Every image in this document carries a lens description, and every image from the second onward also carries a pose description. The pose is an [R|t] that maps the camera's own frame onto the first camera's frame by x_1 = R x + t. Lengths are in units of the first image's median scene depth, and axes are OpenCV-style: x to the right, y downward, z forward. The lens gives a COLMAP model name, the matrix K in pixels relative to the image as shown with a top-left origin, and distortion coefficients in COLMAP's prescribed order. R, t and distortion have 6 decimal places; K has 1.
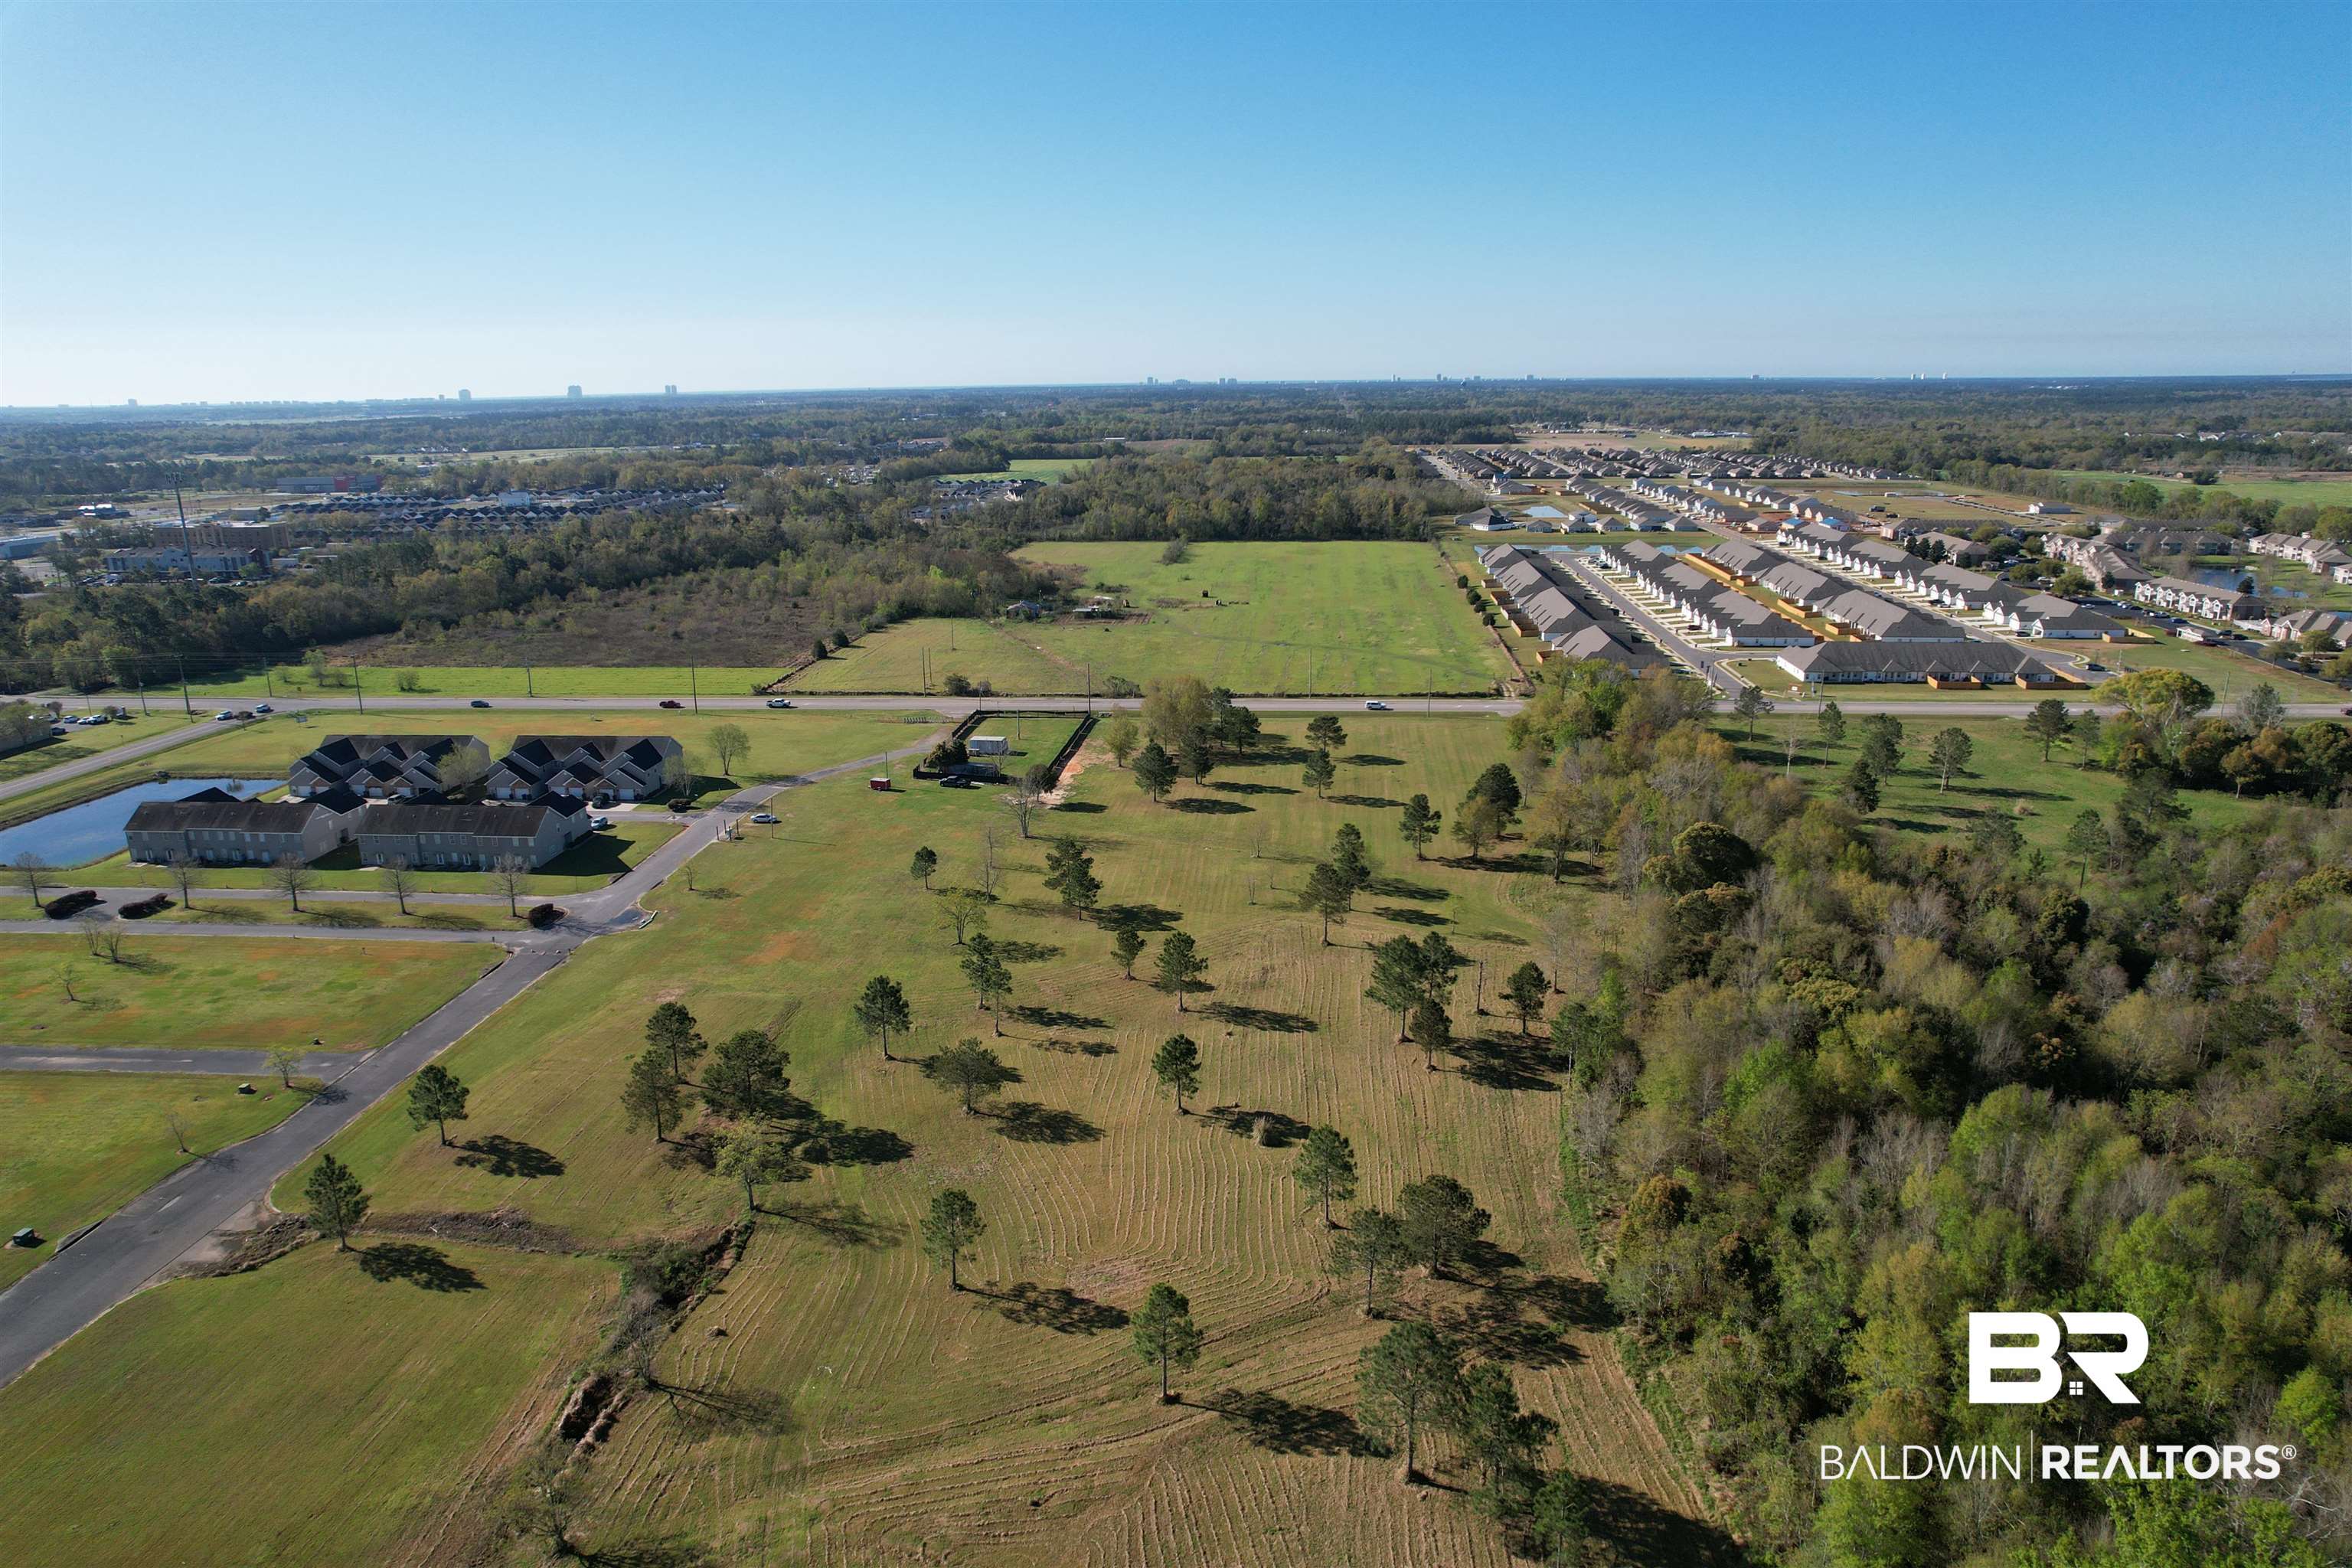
lens RADIAL K [[1502.9, 0, 1185.0], [0, 1502.9, 798.1], [0, 0, 1]] dist [-0.078331, 0.066993]
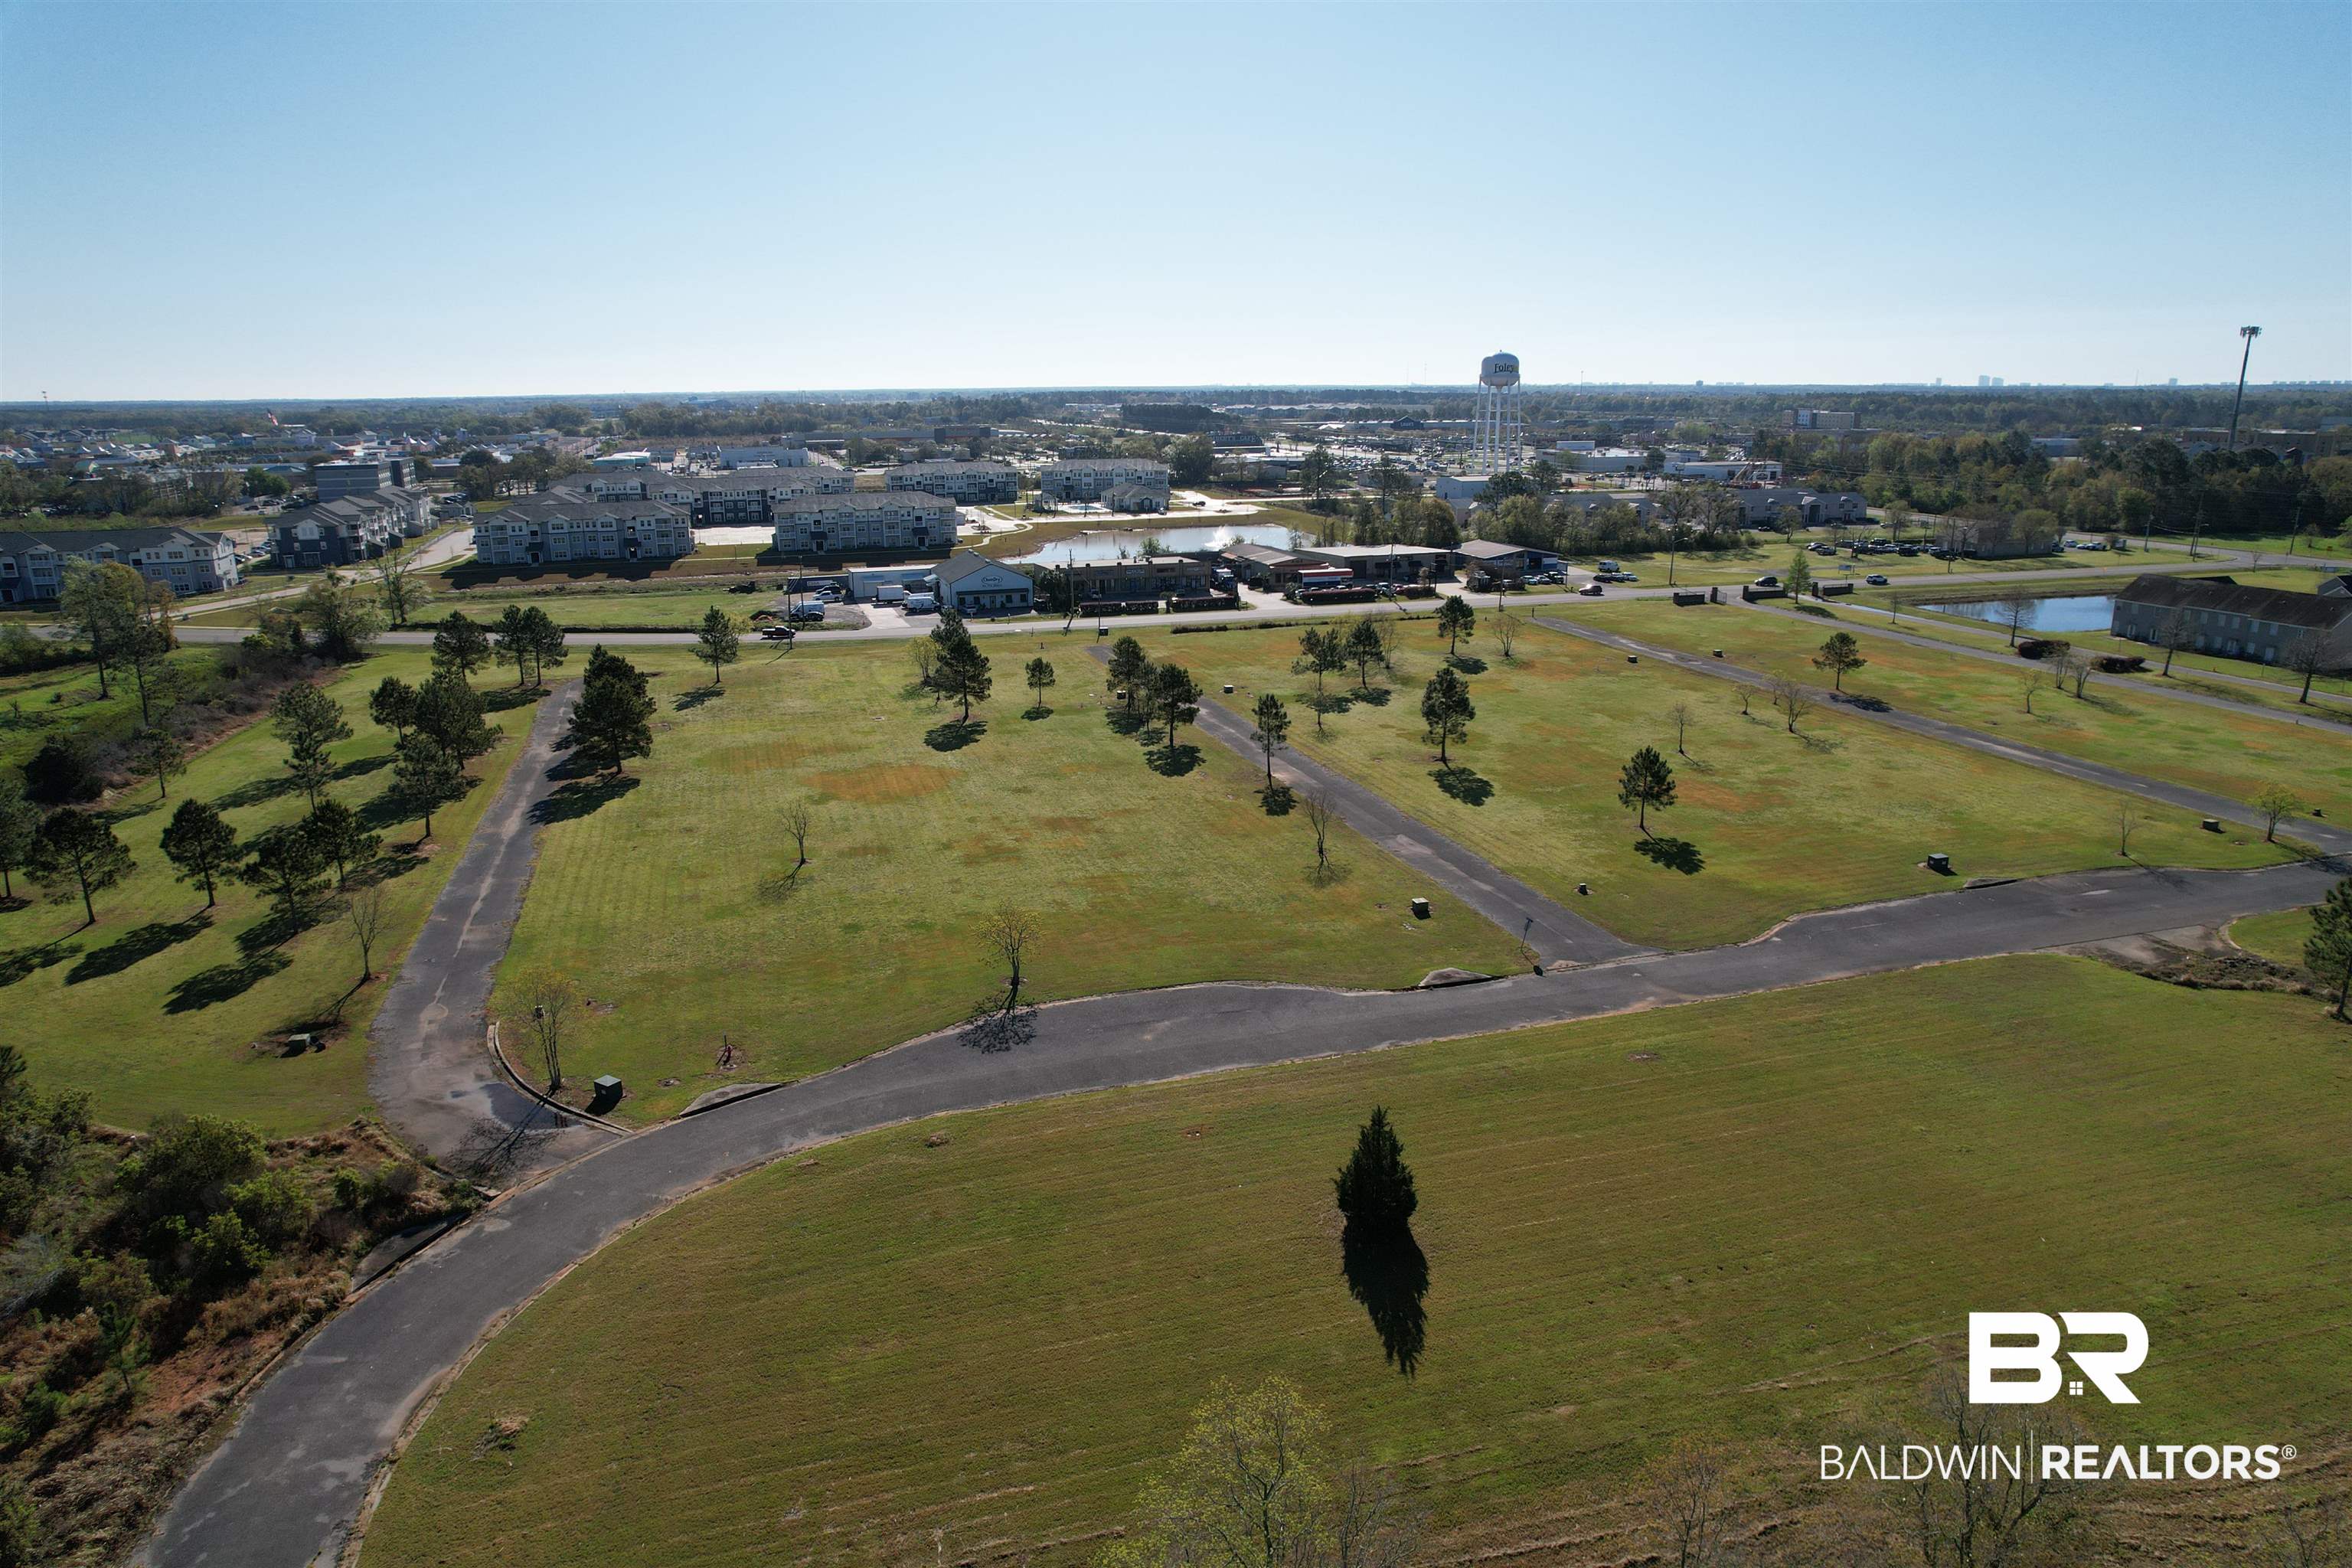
lens RADIAL K [[1502.9, 0, 1185.4], [0, 1502.9, 803.2], [0, 0, 1]] dist [-0.078331, 0.066993]
pose [[0.383394, 0.259504, -0.886378, -0.132260], [-0.248602, 0.953291, 0.171563, 0.141797], [0.889497, 0.154580, 0.429999, 0.155416]]
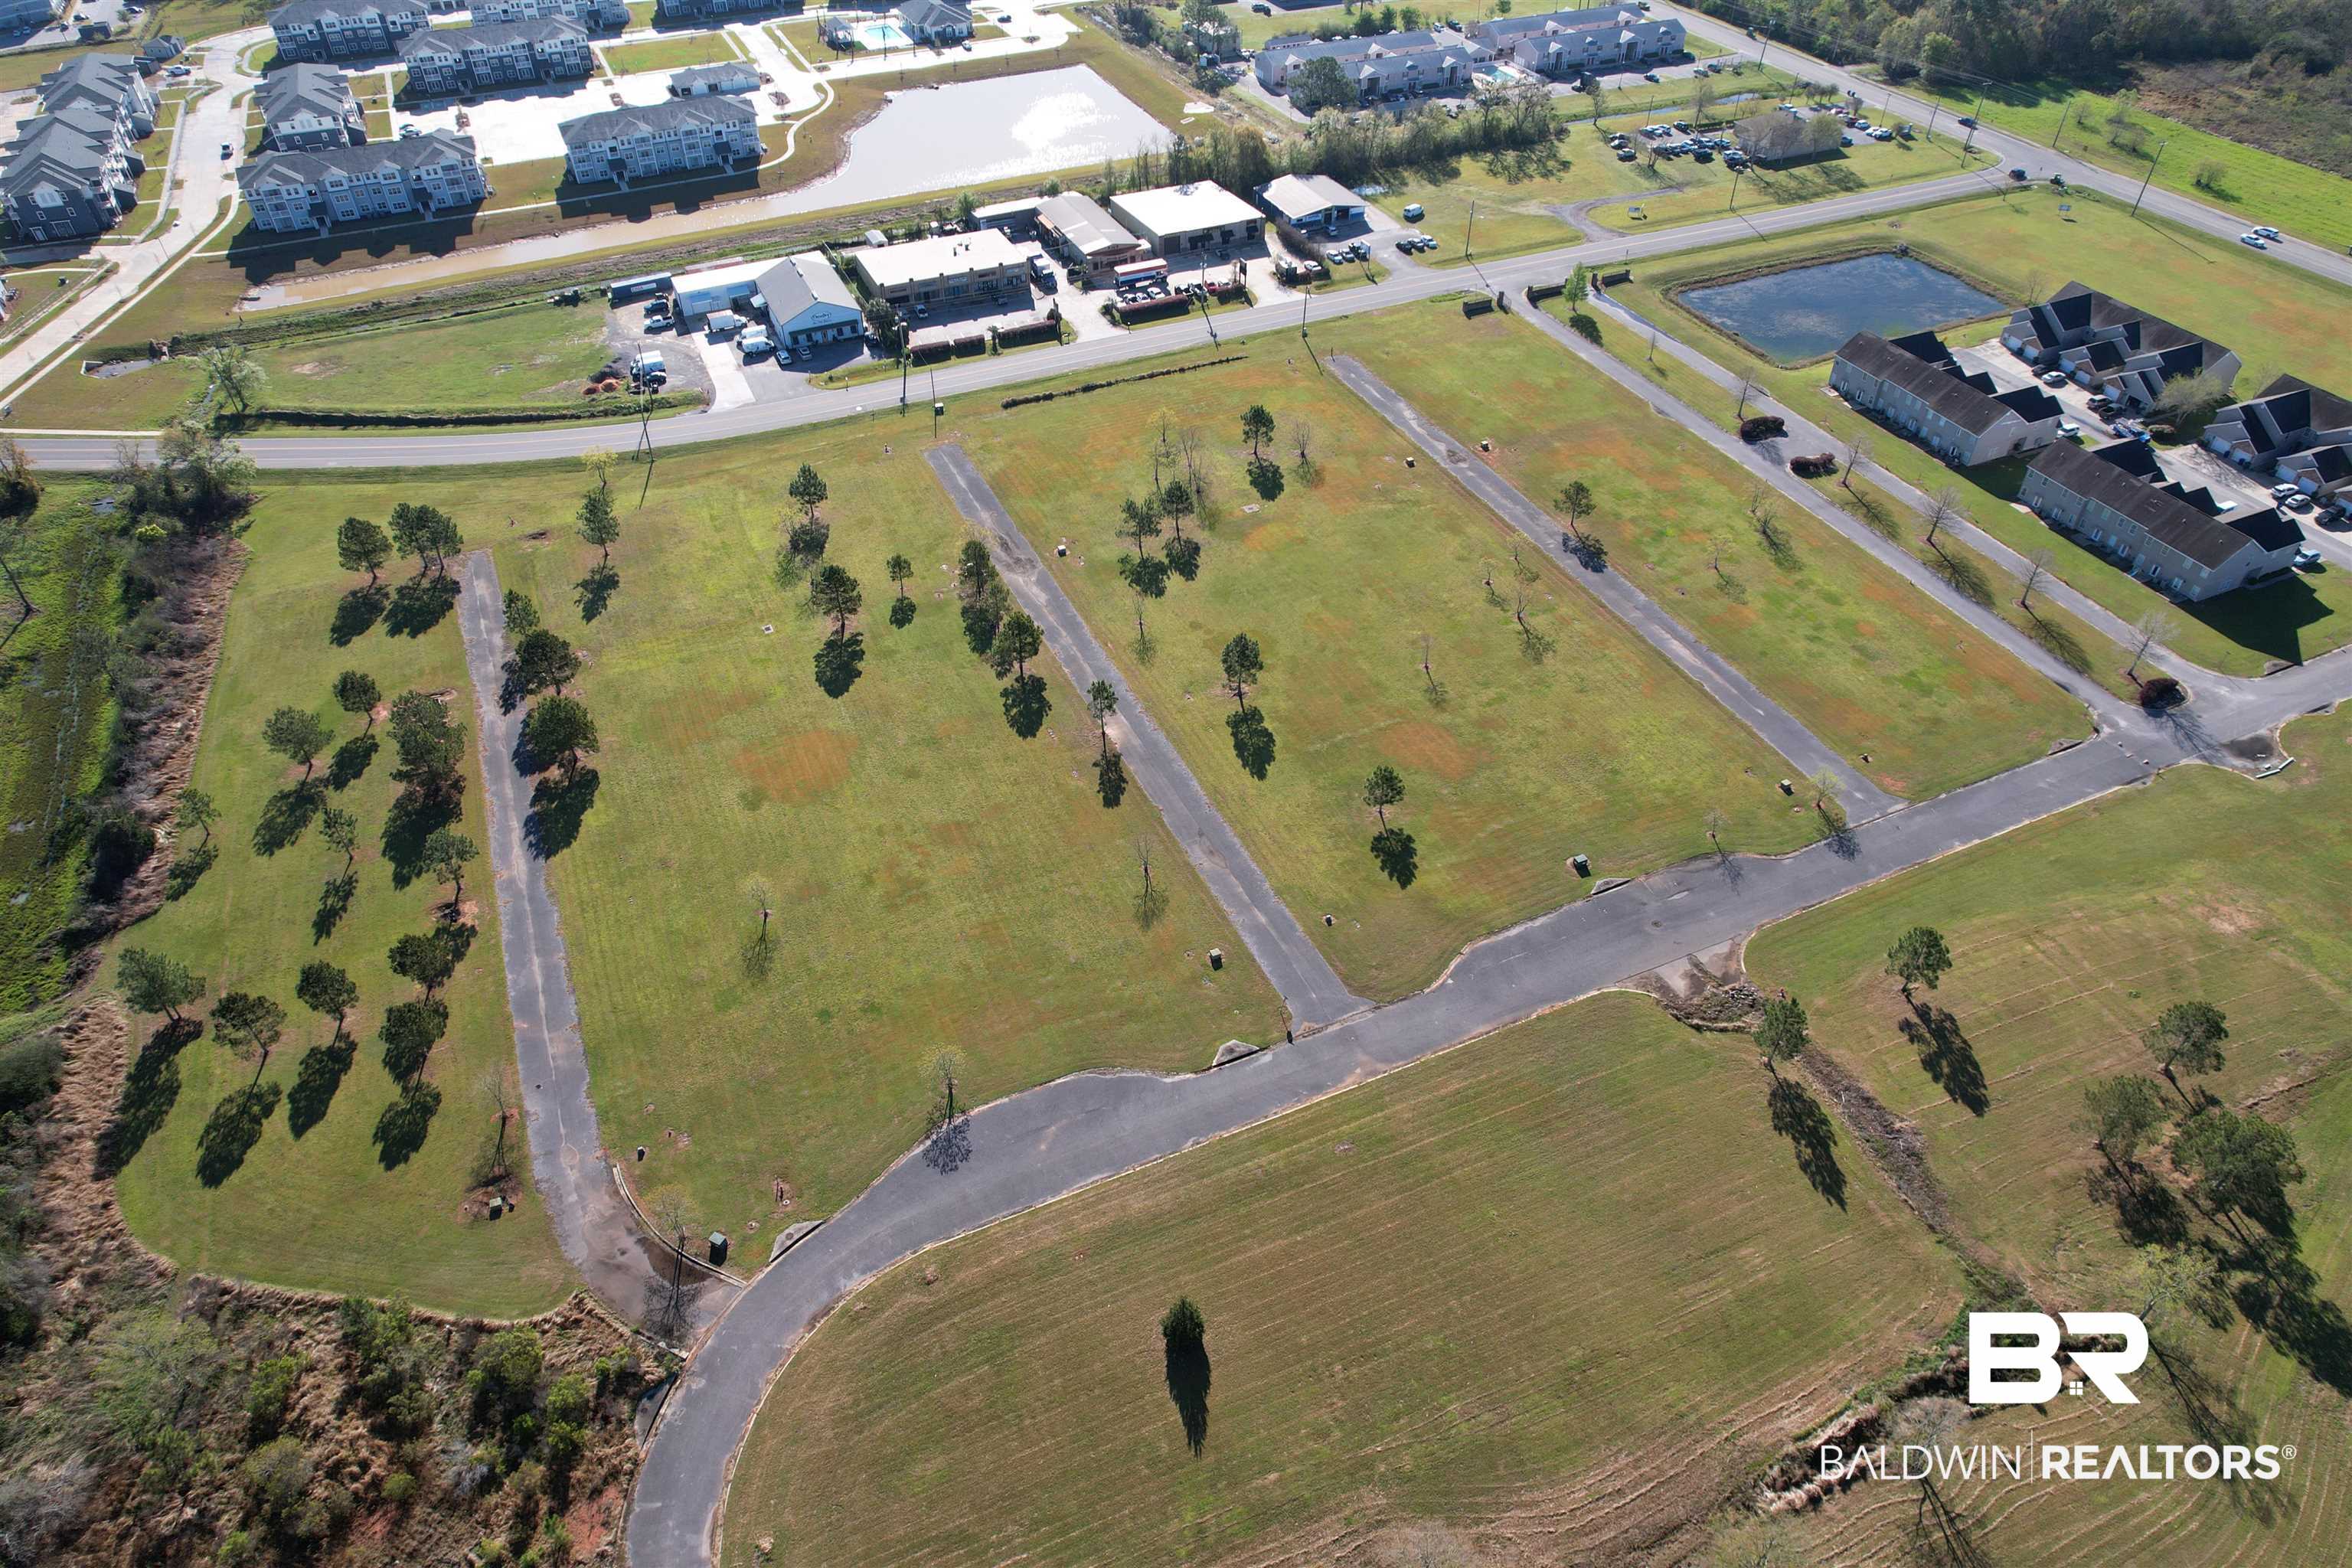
lens RADIAL K [[1502.9, 0, 1186.6], [0, 1502.9, 796.9], [0, 0, 1]] dist [-0.078331, 0.066993]
pose [[0.489599, 0.586331, -0.645375, -0.119897], [-0.234706, 0.801454, 0.550077, -0.209941], [0.839765, -0.117844, 0.530007, 0.059602]]
